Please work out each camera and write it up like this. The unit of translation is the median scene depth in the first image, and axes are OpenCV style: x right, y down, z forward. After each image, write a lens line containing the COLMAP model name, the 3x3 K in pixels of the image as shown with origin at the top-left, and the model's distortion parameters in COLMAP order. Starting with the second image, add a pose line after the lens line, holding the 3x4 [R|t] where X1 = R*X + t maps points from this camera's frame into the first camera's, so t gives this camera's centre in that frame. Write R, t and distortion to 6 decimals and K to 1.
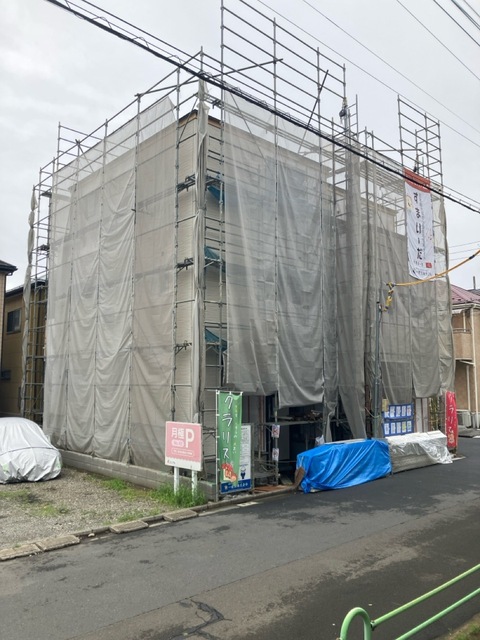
lens RADIAL K [[520.9, 0, 235.5], [0, 520.9, 320.2], [0, 0, 1]] dist [0.042575, -0.055143]
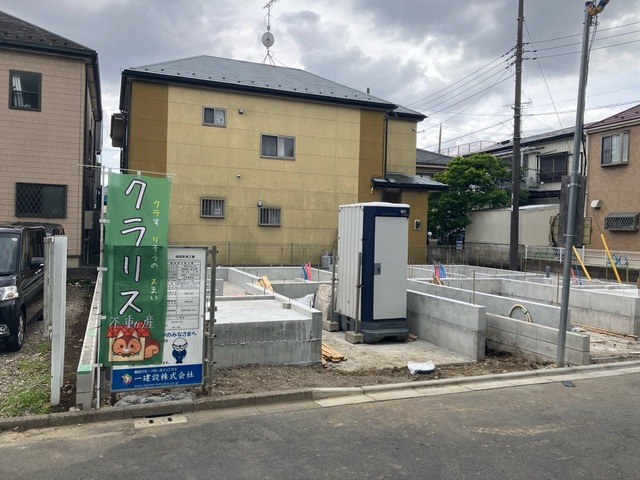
lens RADIAL K [[520.9, 0, 323.4], [0, 520.9, 235.2], [0, 0, 1]] dist [0.042575, -0.055143]
pose [[0.940537, 0.028468, -0.338497, 0.233875], [0.012151, 0.993025, 0.117277, 0.115002], [0.339475, -0.114417, 0.933630, 0.514575]]
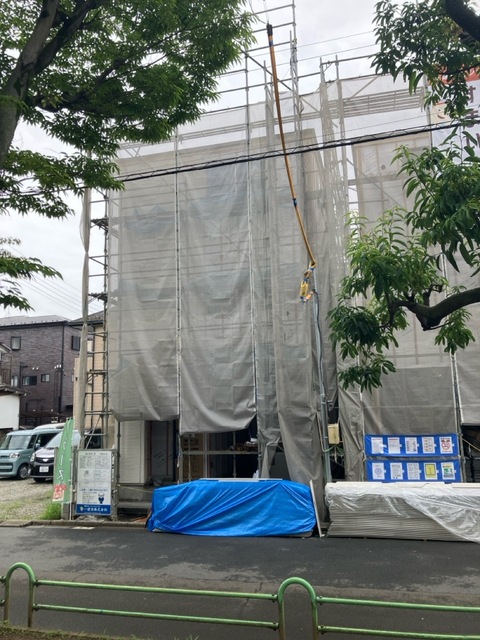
lens RADIAL K [[520.9, 0, 239.6], [0, 520.9, 317.2], [0, 0, 1]] dist [0.042575, -0.055143]
pose [[0.544534, -0.160554, -0.823228, 0.863952], [0.120274, 0.986311, -0.112803, 0.077509], [0.830070, -0.037588, 0.556391, 0.550533]]
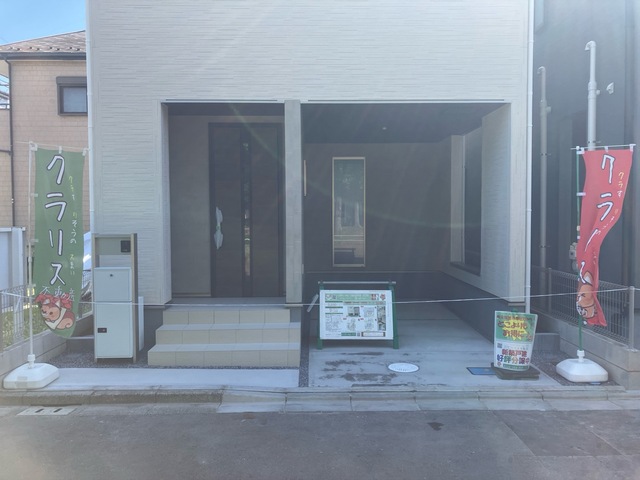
lens RADIAL K [[520.9, 0, 320.3], [0, 520.9, 234.3], [0, 0, 1]] dist [0.042575, -0.055143]
pose [[0.738901, 0.014206, -0.673664, 0.381556], [0.084514, 0.989929, 0.113574, 0.146686], [0.668492, -0.140854, 0.730259, 0.695374]]
